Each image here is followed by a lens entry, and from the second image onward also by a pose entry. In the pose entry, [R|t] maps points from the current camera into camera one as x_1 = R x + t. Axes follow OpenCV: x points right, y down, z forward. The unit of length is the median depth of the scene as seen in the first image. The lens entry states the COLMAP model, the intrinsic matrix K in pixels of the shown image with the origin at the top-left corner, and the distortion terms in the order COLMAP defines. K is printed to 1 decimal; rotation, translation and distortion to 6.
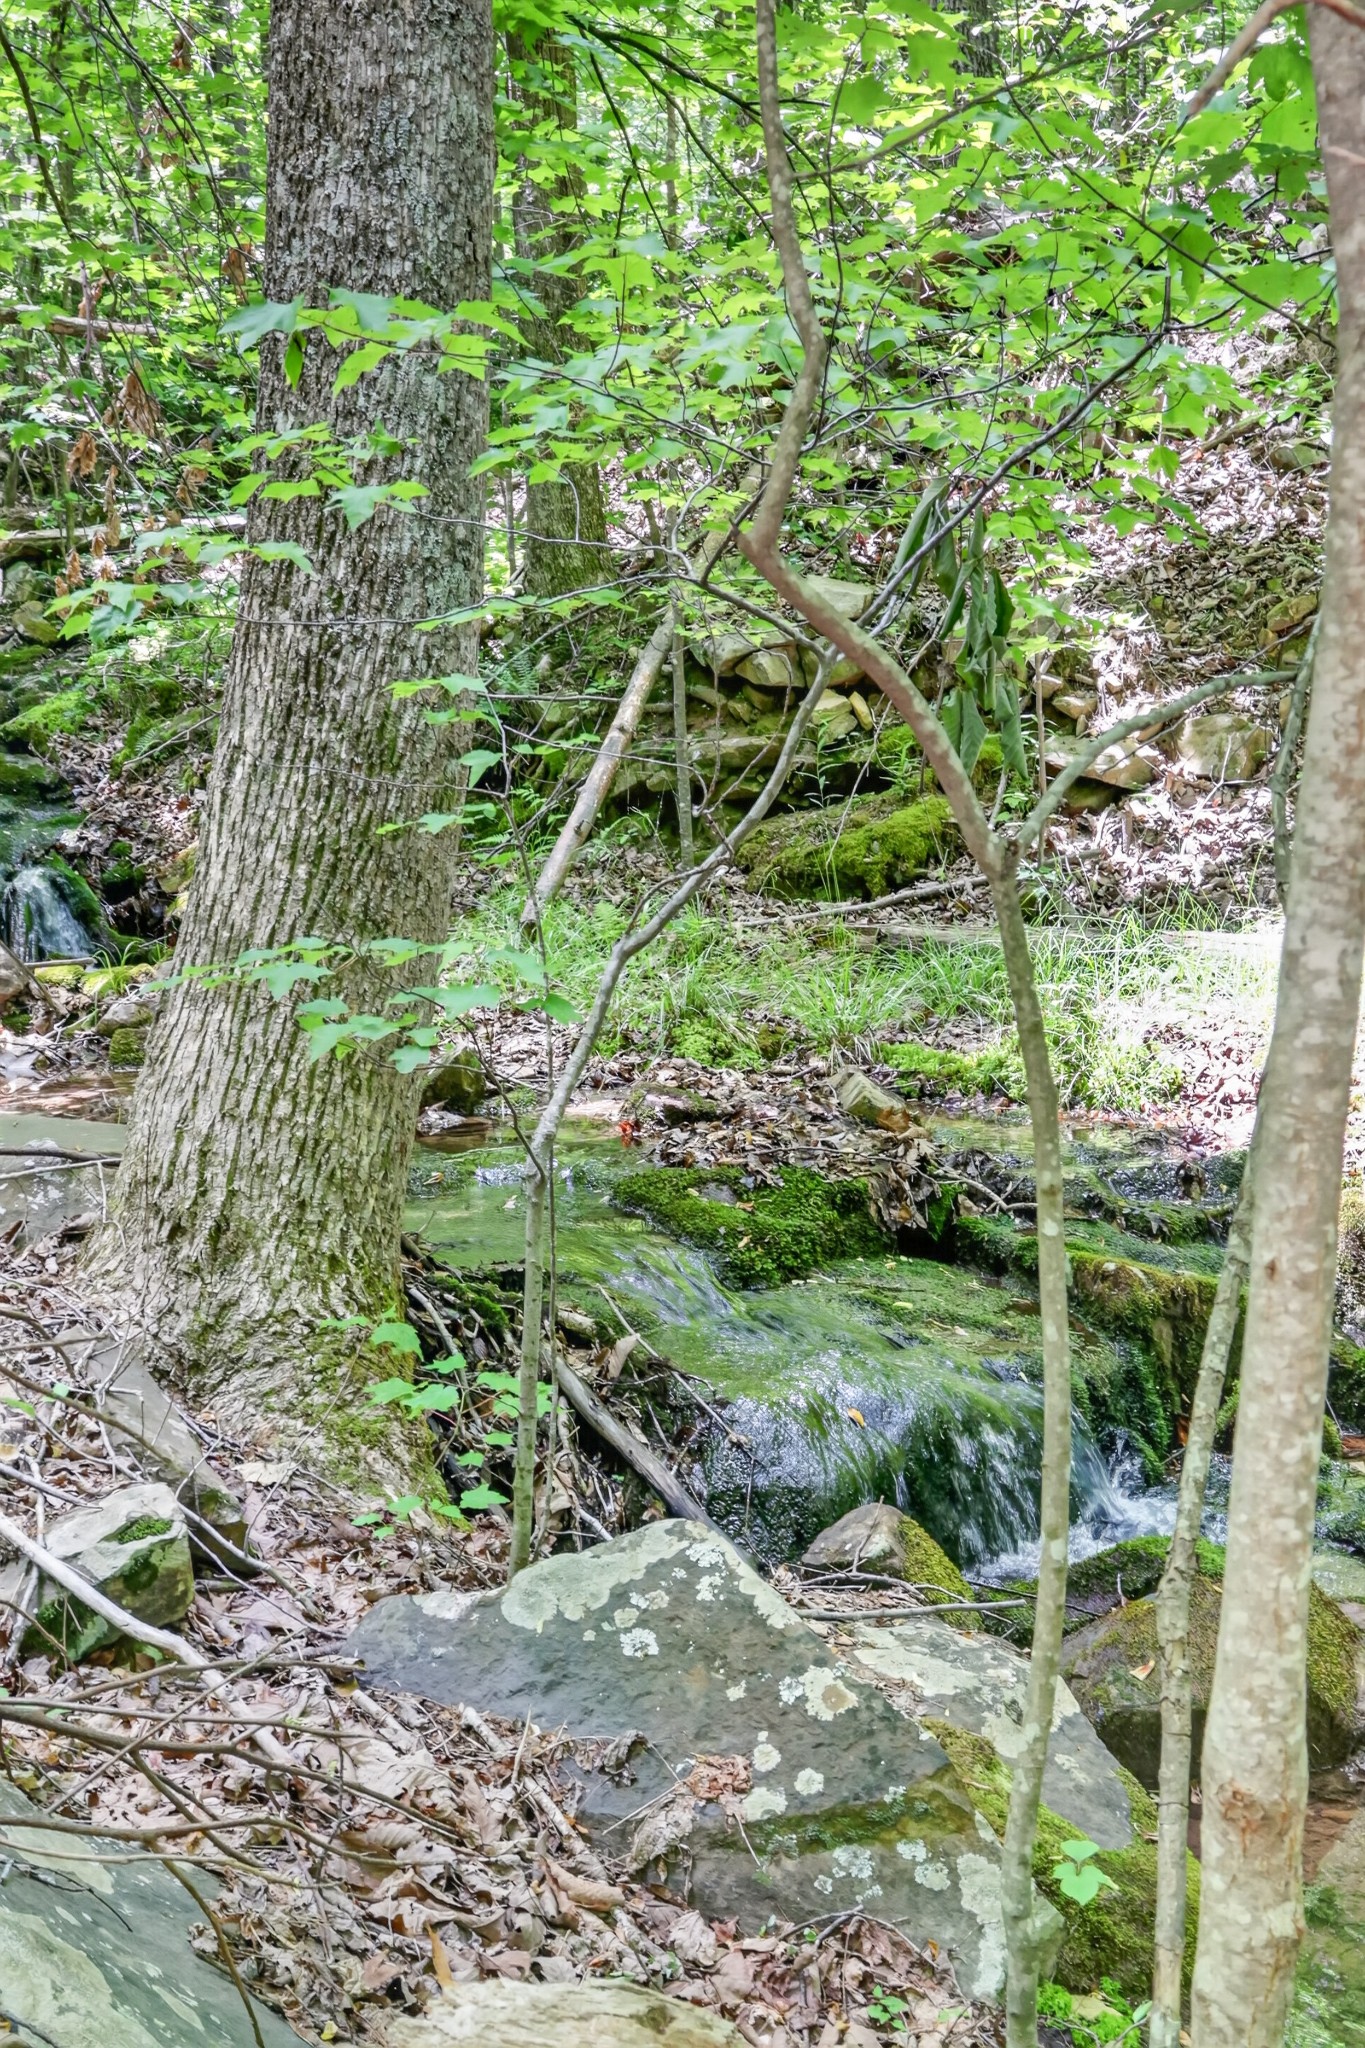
lens RADIAL K [[2567.3, 0, 687.3], [0, 2567.3, 1016.7], [0, 0, 1]] dist [-0.010143, 0.000000]
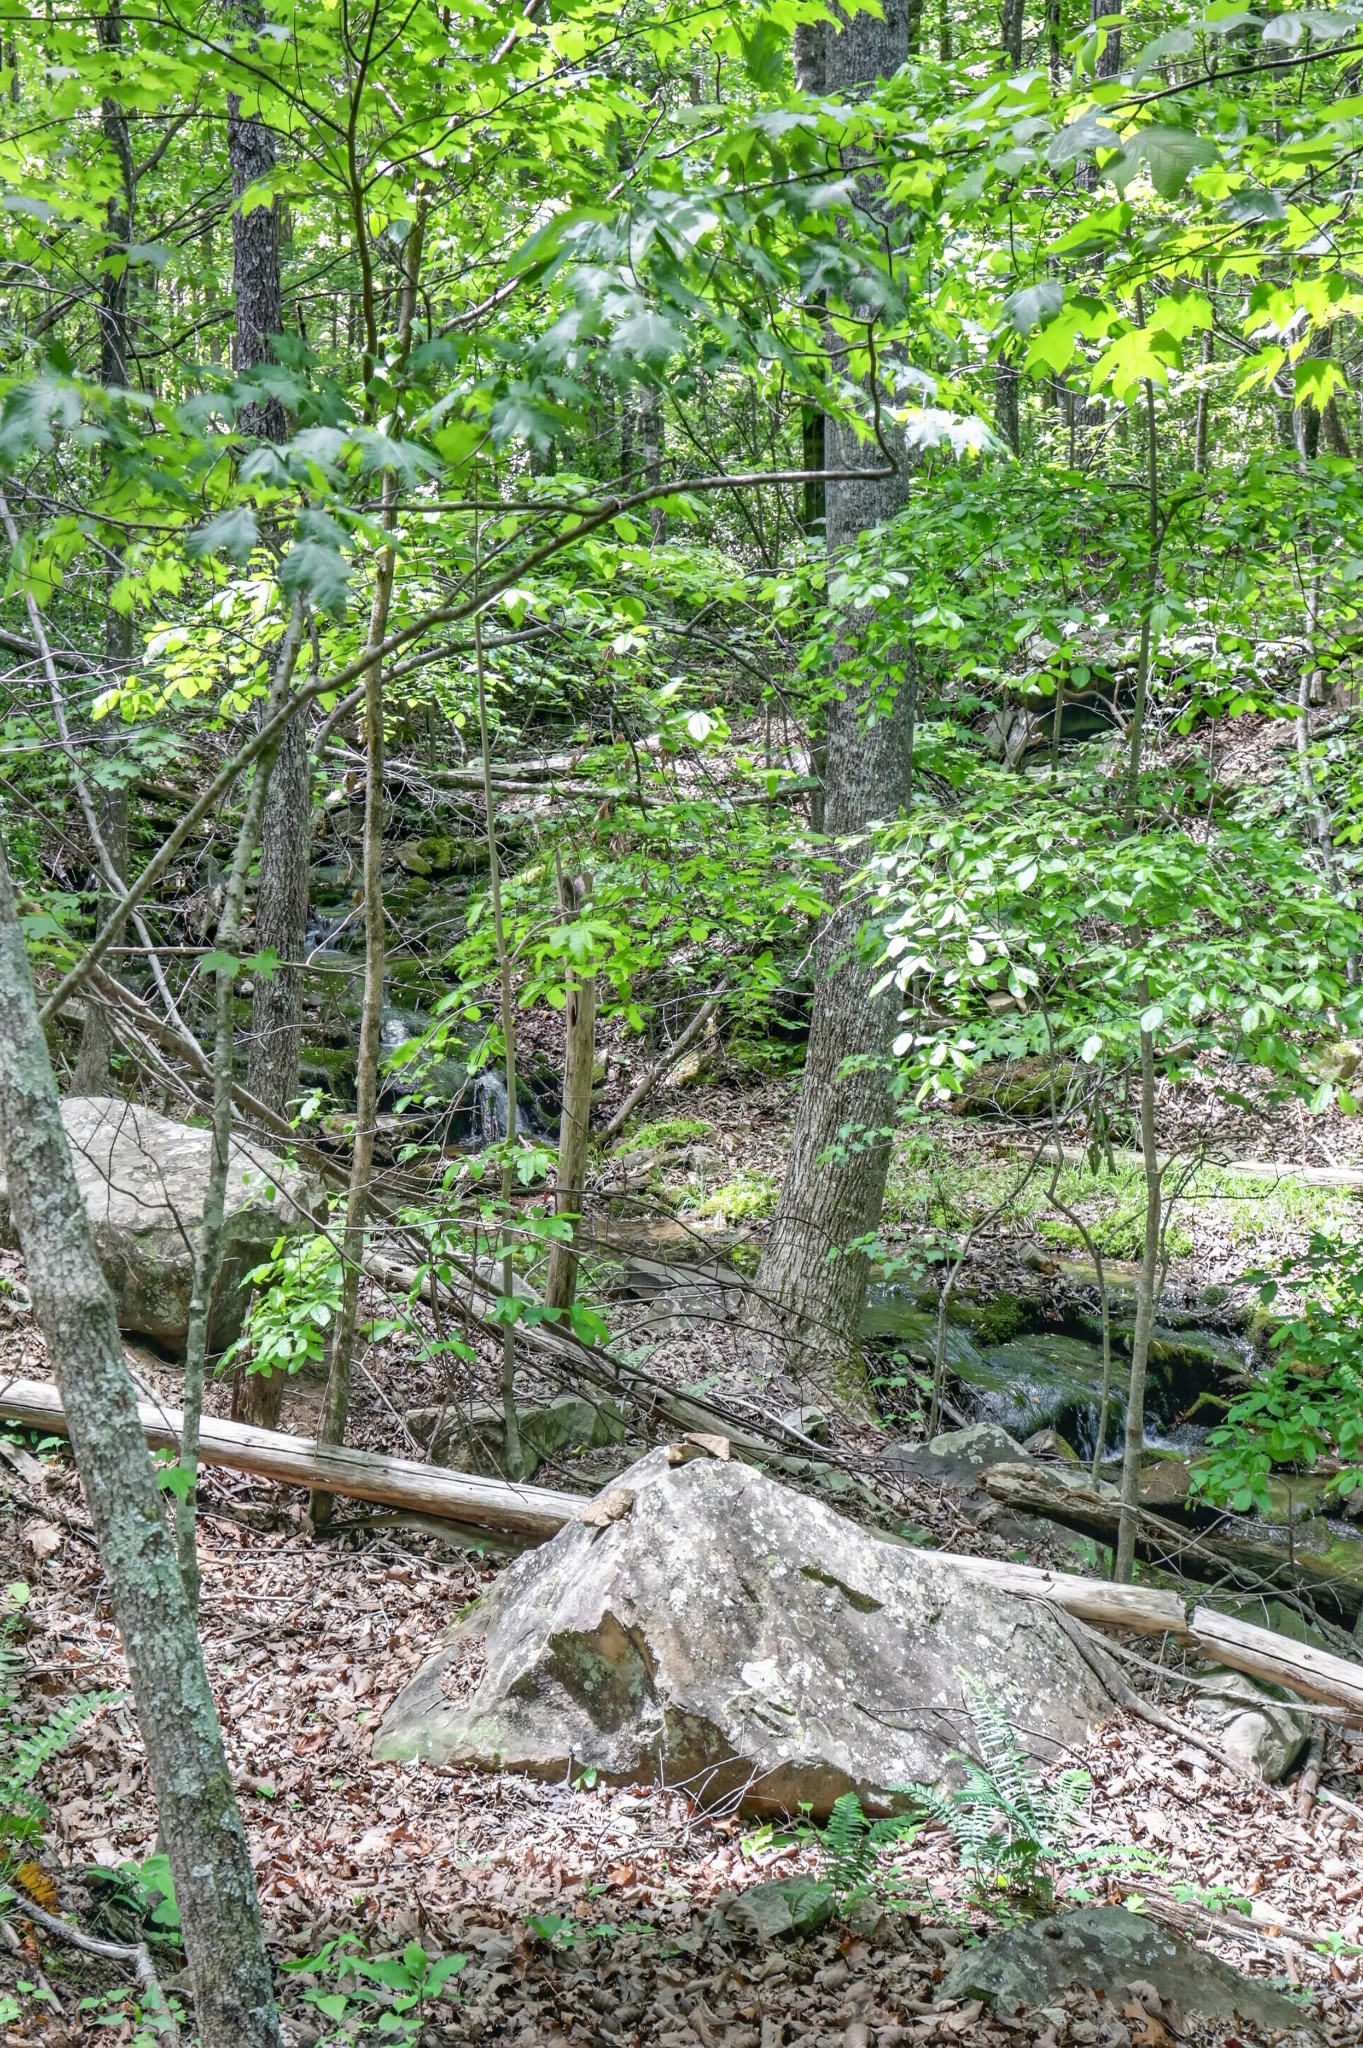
lens RADIAL K [[2567.3, 0, 679.9], [0, 2567.3, 1025.7], [0, 0, 1]] dist [-0.010143, 0.000000]
pose [[0.998821, 0.019093, -0.044624, -0.192053], [-0.019950, 0.999624, -0.018826, -0.165735], [0.044248, 0.019694, 0.998826, -1.643449]]
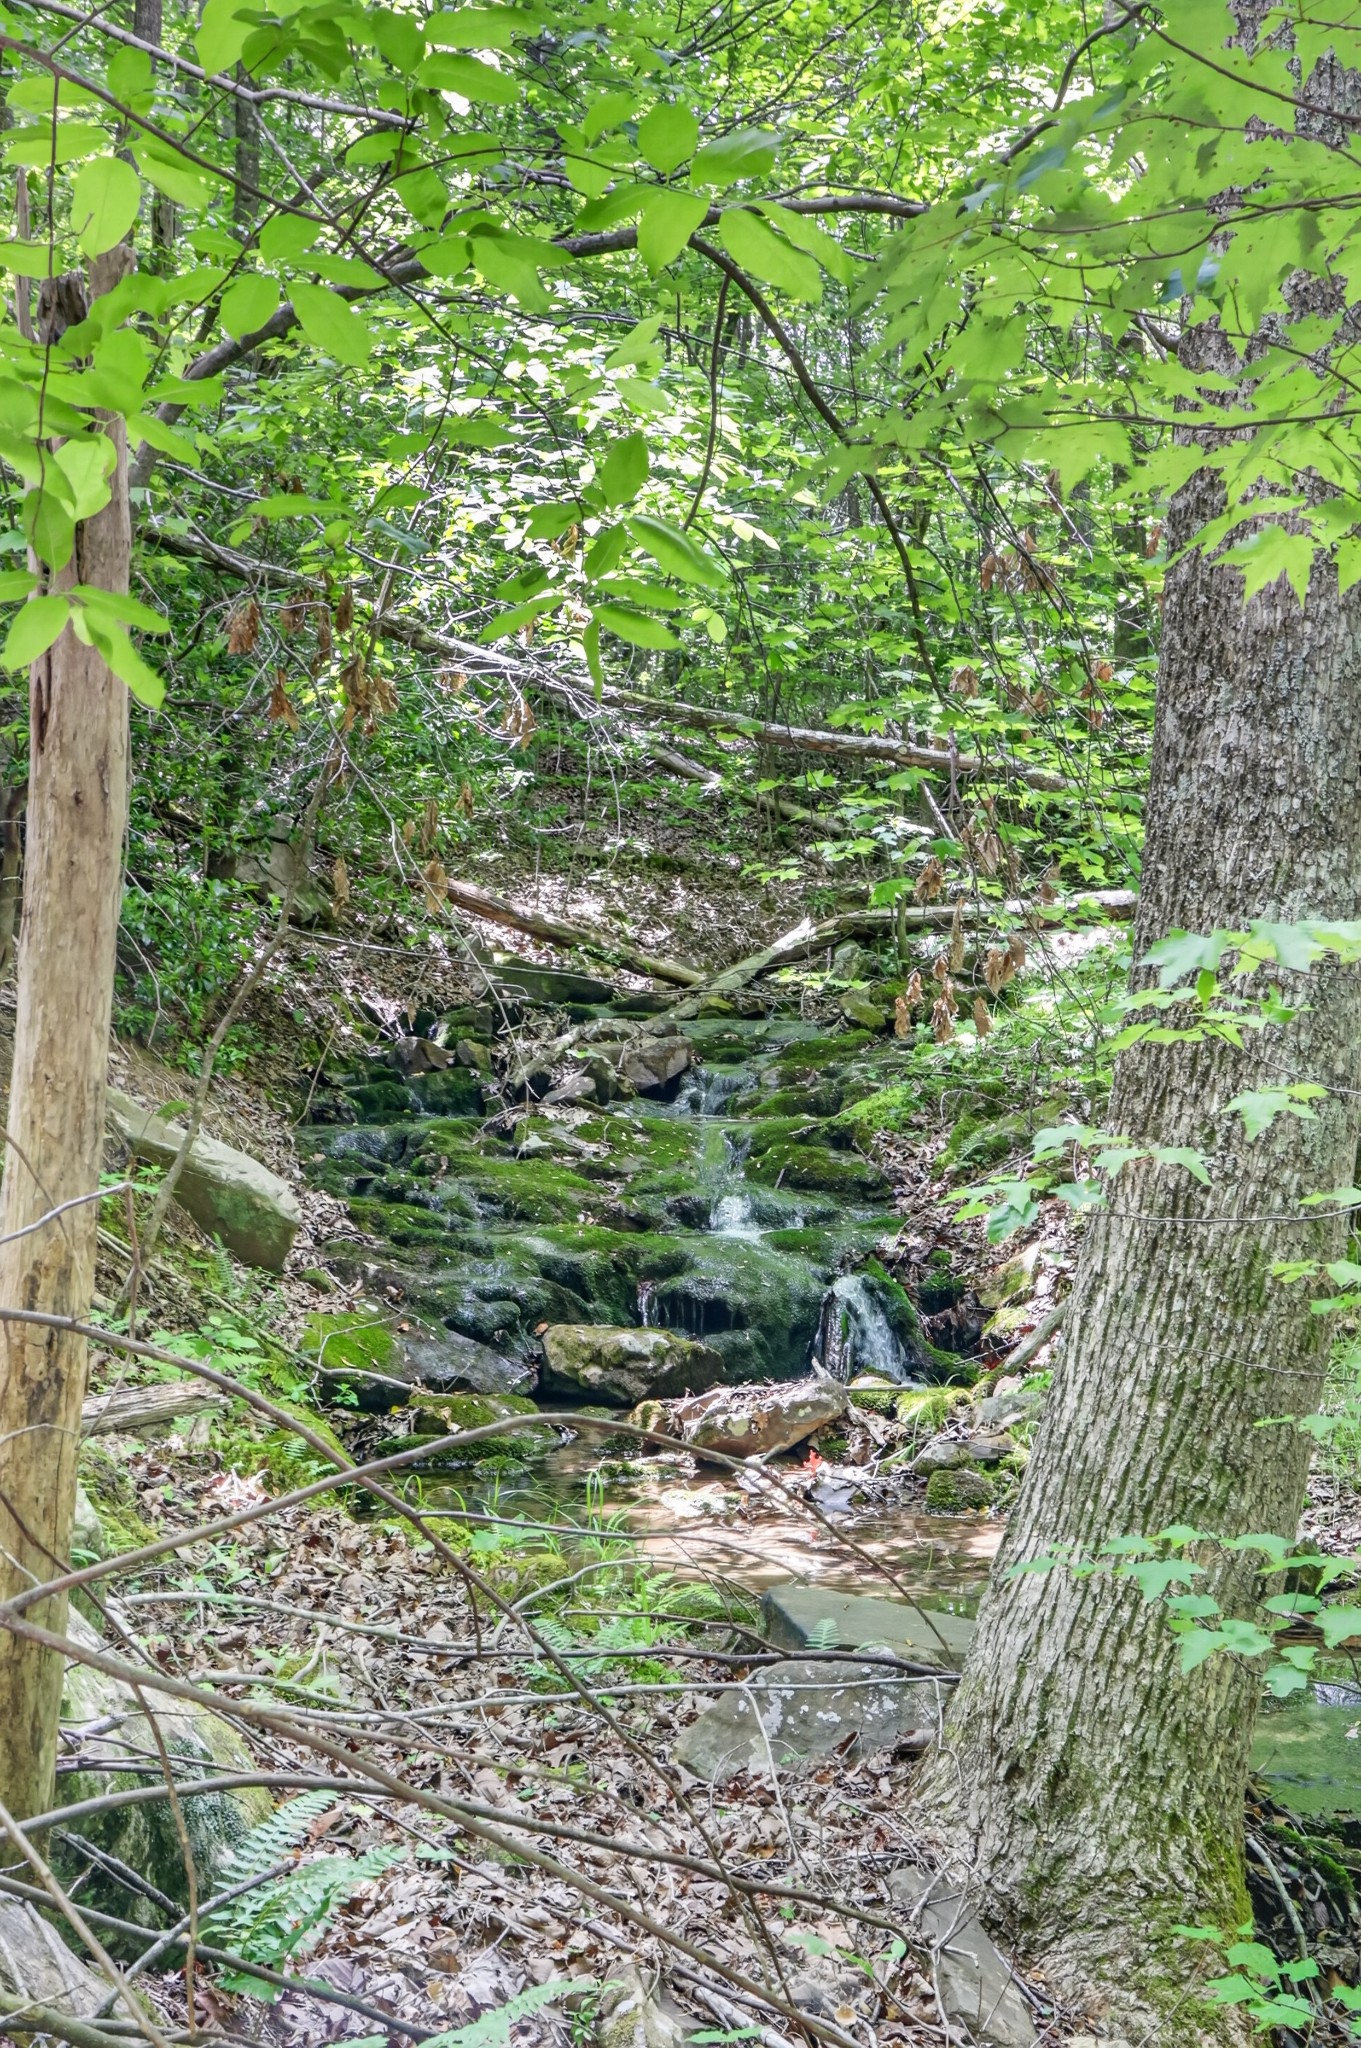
lens RADIAL K [[2701.7, 0, 681.8], [0, 2701.7, 1023.9], [0, 0, 1]] dist [0.010071, 0.000000]
pose [[0.952877, 0.029171, -0.301949, -0.016901], [-0.068641, 0.990283, -0.120943, -0.064591], [0.295487, 0.135970, 0.945621, -0.049608]]
